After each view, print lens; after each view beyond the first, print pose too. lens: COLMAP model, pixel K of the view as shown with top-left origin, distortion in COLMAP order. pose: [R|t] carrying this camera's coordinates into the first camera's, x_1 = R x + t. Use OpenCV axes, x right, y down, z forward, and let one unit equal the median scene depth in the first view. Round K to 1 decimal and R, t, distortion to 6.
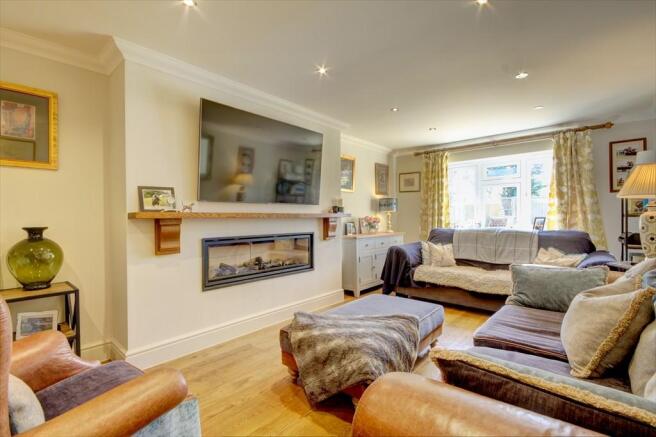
lens RADIAL K [[304.0, 0, 328.0], [0, 304.0, 218.5], [0, 0, 1]] dist [-0.001794, -0.000969]
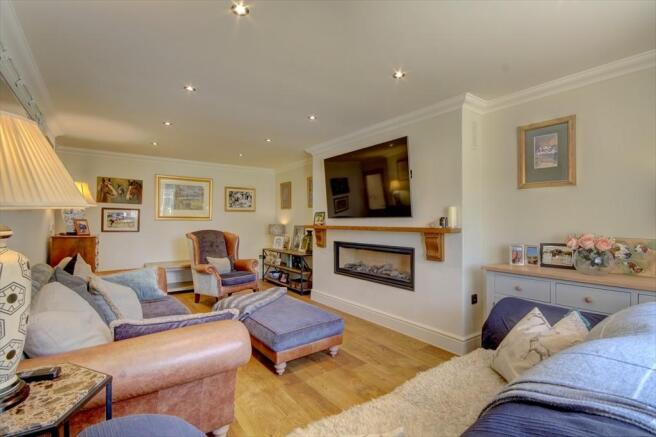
lens RADIAL K [[304.0, 0, 328.0], [0, 304.0, 218.5], [0, 0, 1]] dist [-0.001794, -0.000969]
pose [[-0.205597, -0.004558, -0.978626, 0.831181], [-0.003249, 0.999987, -0.003975, -0.033602], [0.978631, 0.002362, -0.205609, 0.901040]]
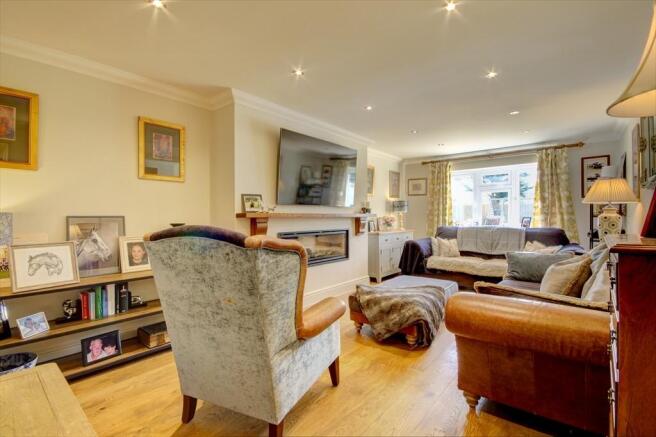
lens RADIAL K [[304.0, 0, 328.0], [0, 304.0, 218.5], [0, 0, 1]] dist [-0.001794, -0.000969]
pose [[0.999494, 0.002516, 0.031703, -0.164764], [-0.002567, 0.999995, 0.001565, 0.000950], [-0.031699, -0.001646, 0.999496, -0.230315]]
